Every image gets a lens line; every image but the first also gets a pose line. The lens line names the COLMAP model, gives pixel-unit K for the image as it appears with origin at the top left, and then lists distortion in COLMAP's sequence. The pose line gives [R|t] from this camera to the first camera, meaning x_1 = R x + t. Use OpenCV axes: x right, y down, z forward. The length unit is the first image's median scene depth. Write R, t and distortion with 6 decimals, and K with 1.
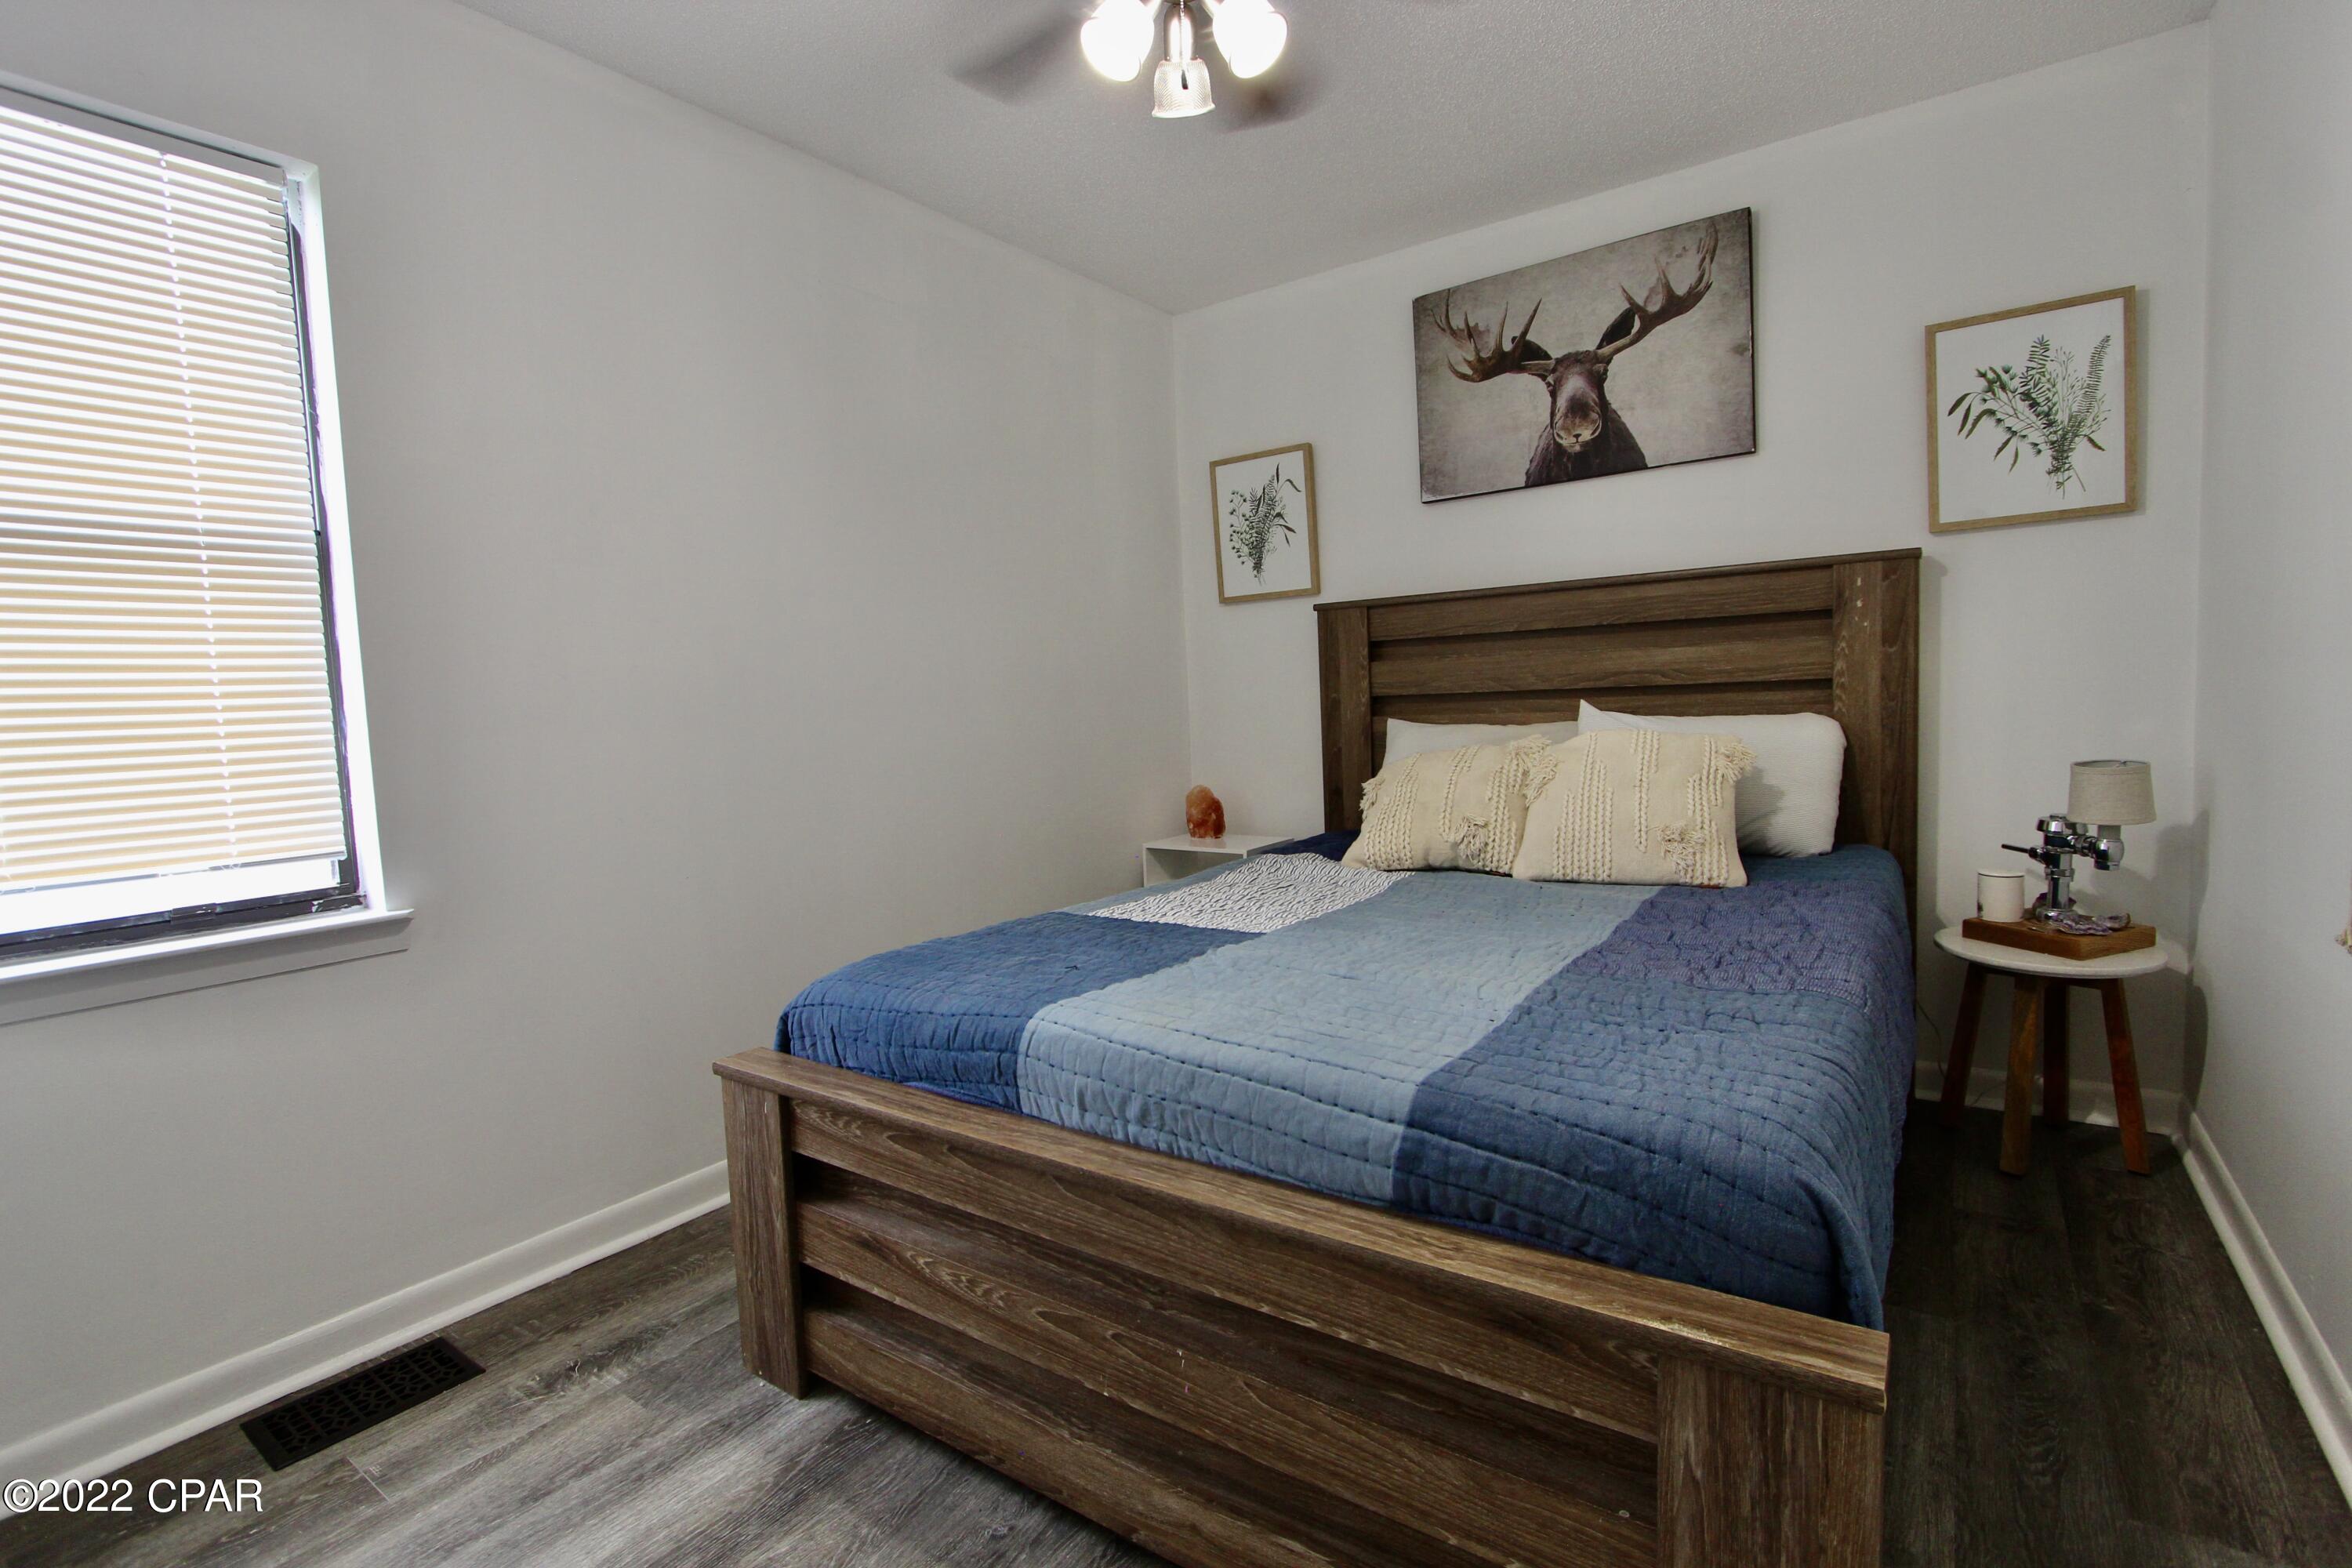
lens RADIAL K [[1087.4, 0, 1173.0], [0, 1087.4, 787.9], [0, 0, 1]] dist [-0.020080, 0.003410]
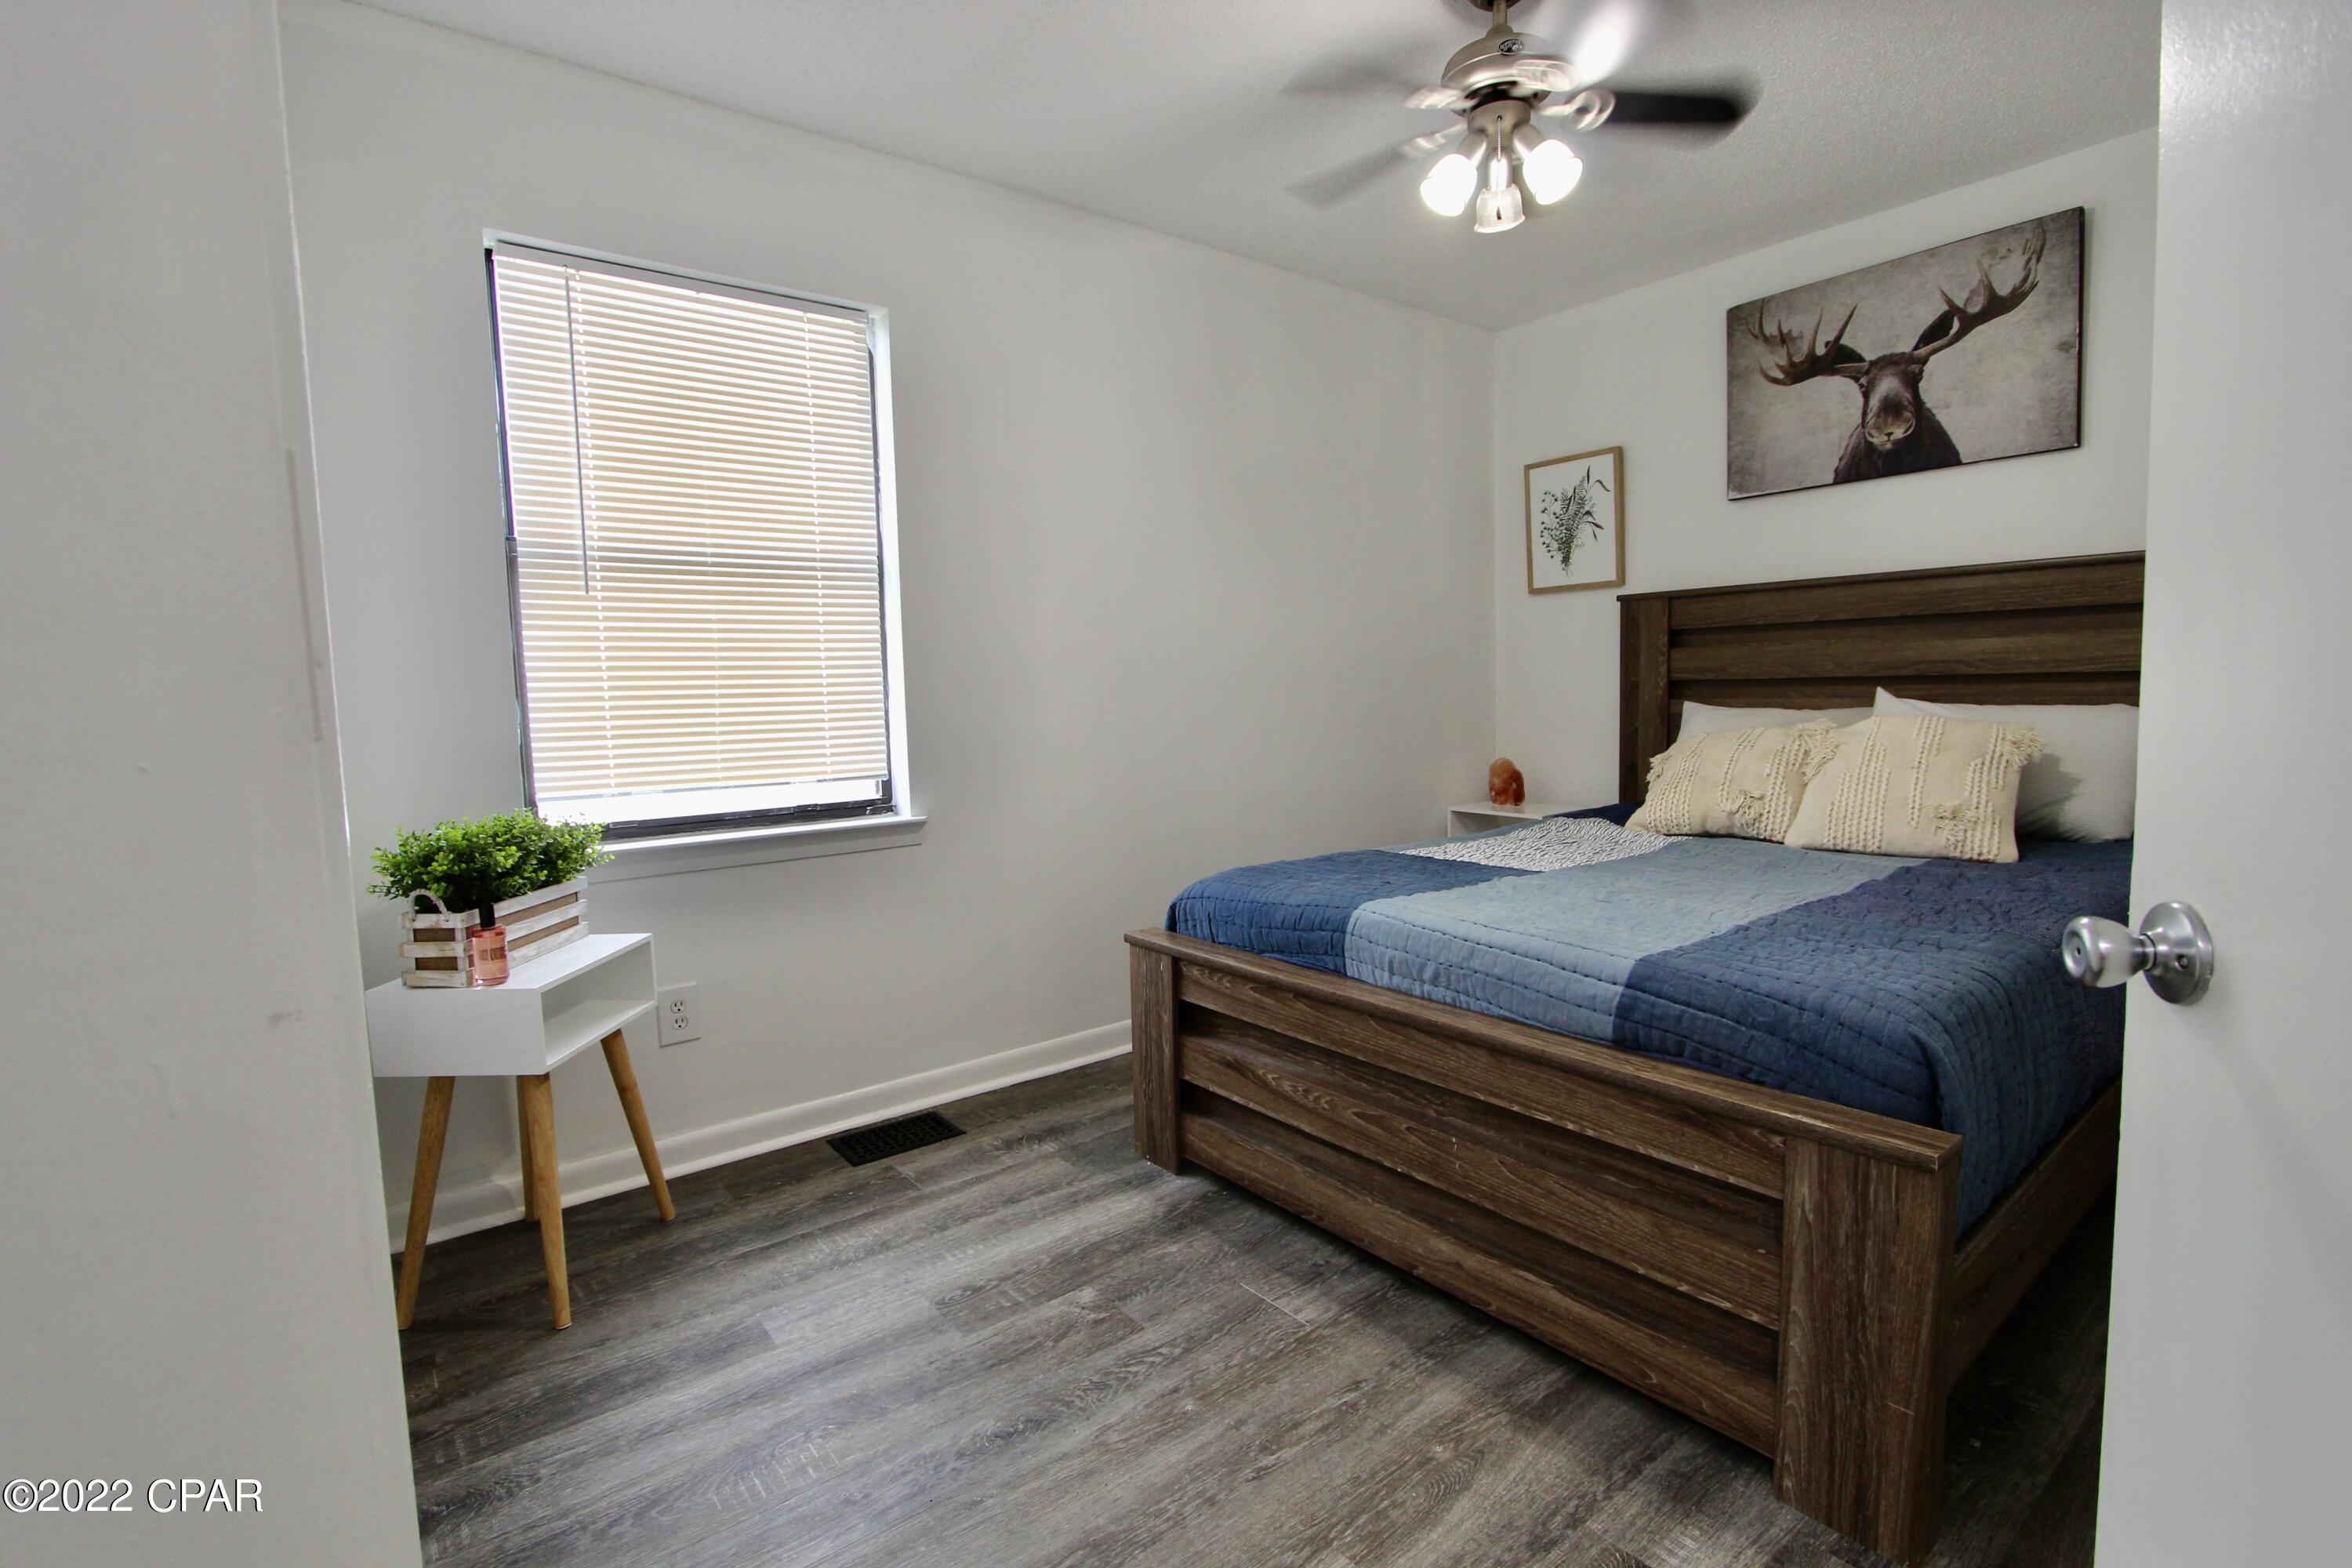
lens RADIAL K [[1087.4, 0, 1179.6], [0, 1087.4, 784.7], [0, 0, 1]] dist [-0.020080, 0.003410]
pose [[0.961548, 0.041952, -0.271415, 0.019544], [-0.037154, 0.999050, 0.022795, 0.025711], [0.272113, -0.011834, 0.962192, -0.338938]]
